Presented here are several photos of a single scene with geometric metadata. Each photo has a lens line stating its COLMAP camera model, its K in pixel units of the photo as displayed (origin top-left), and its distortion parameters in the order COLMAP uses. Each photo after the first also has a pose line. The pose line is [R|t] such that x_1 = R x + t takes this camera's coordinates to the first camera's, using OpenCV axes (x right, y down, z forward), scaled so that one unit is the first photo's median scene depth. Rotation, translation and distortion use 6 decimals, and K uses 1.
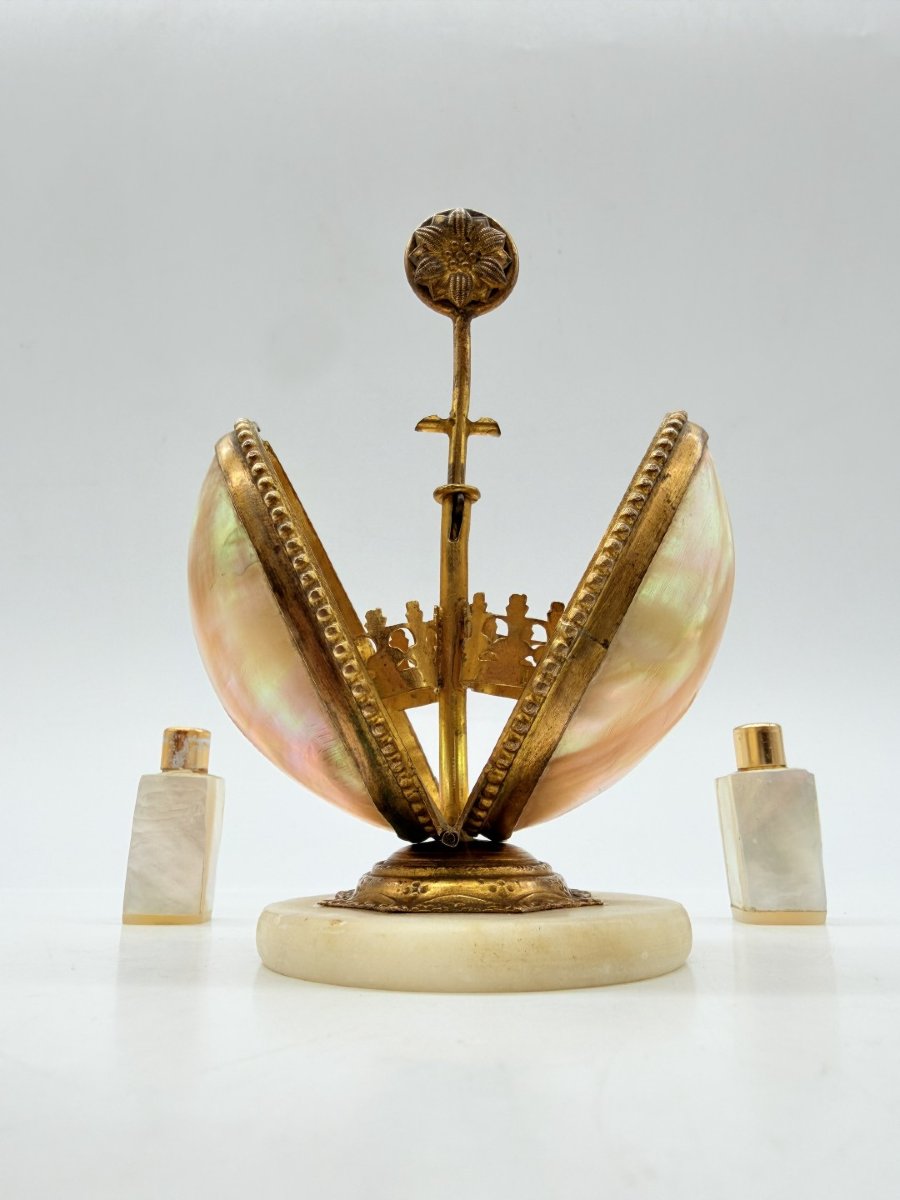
lens RADIAL K [[885.4, 0, 442.2], [0, 885.4, 626.4], [0, 0, 1]] dist [-0.040385, -0.026931]
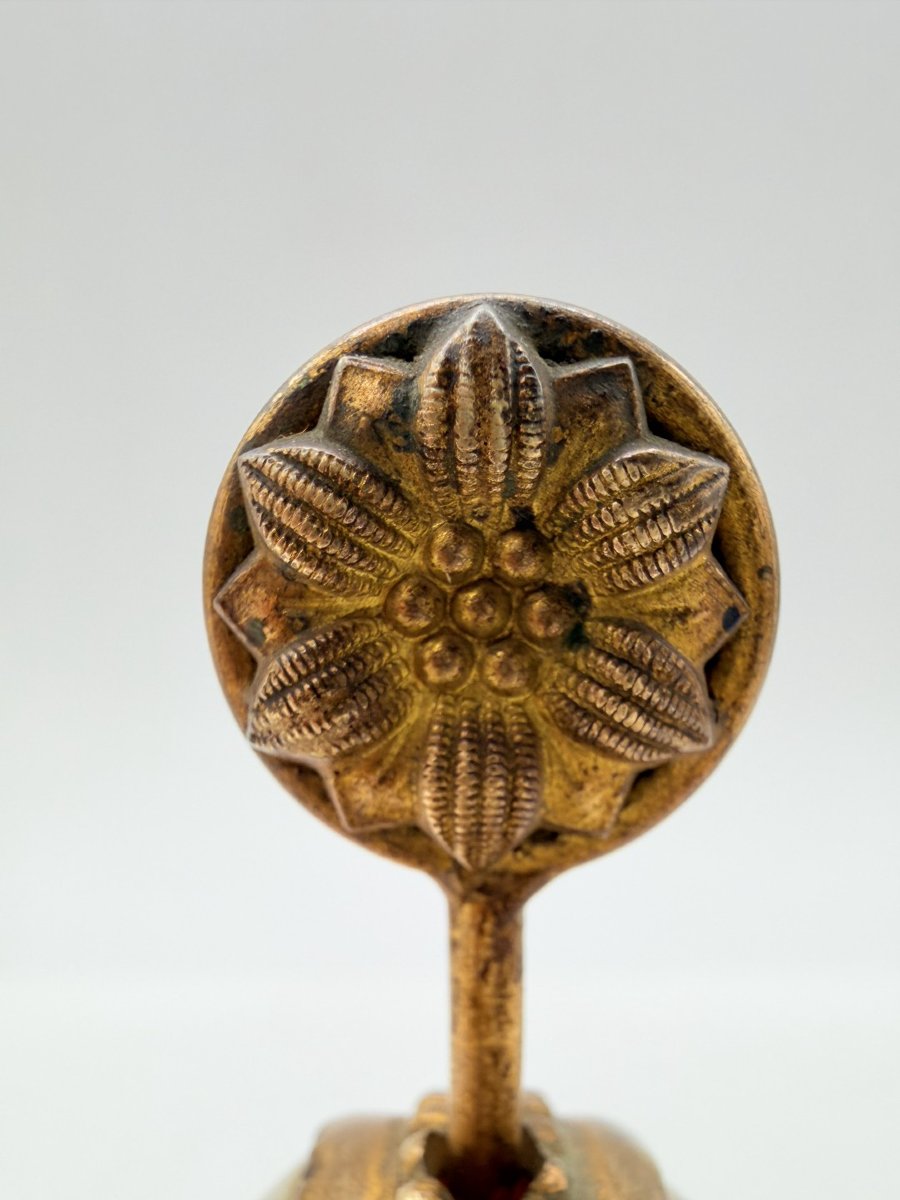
lens RADIAL K [[885.4, 0, 420.6], [0, 885.4, 600.7], [0, 0, 1]] dist [-0.040385, -0.026931]
pose [[0.998860, -0.003154, -0.047633, 0.019531], [0.016695, 0.957889, 0.286654, -0.545659], [0.044723, -0.287122, 0.956849, 0.933211]]
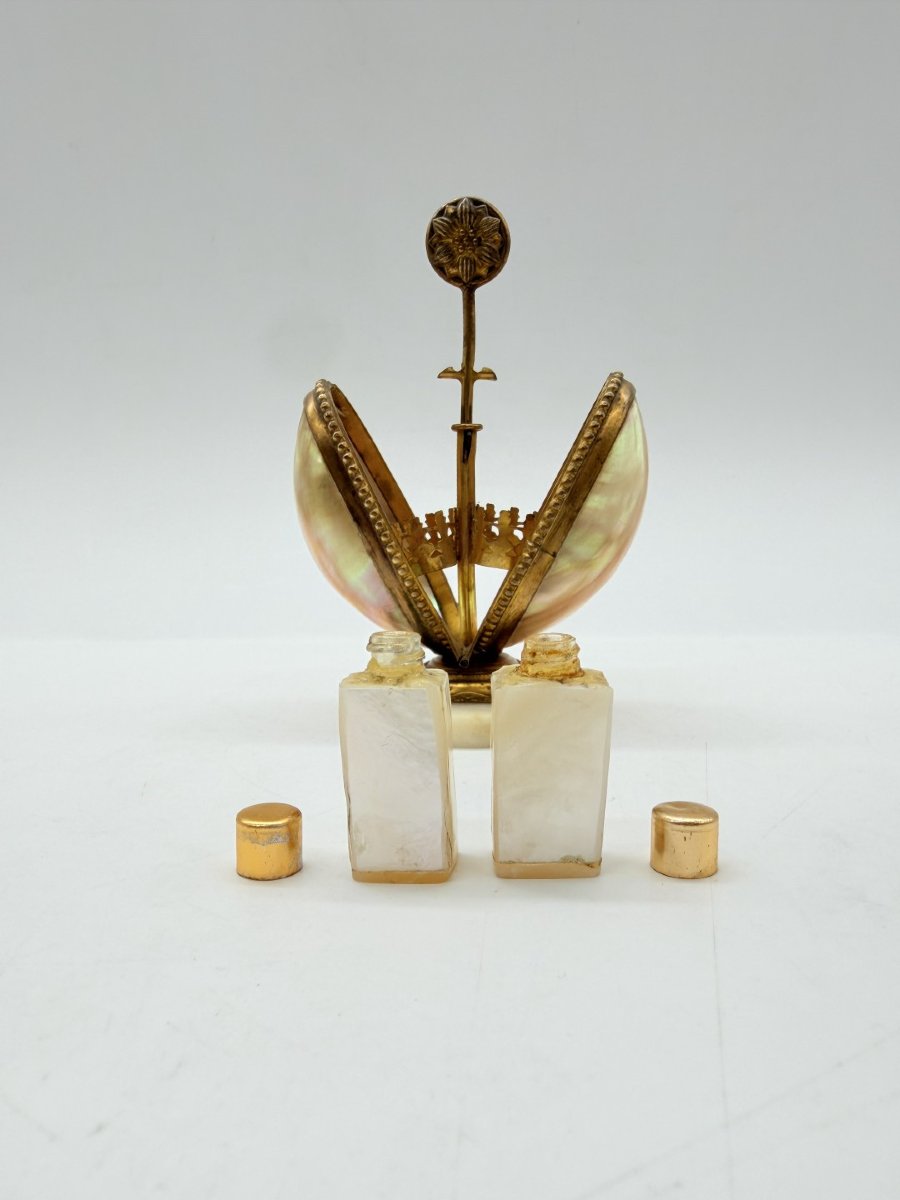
lens RADIAL K [[885.4, 0, 424.7], [0, 885.4, 635.3], [0, 0, 1]] dist [-0.040385, -0.026931]
pose [[0.997530, -0.014126, -0.068801, 0.046676], [0.037955, 0.932637, 0.358813, -0.390831], [0.059098, -0.360538, 0.930870, -0.547666]]
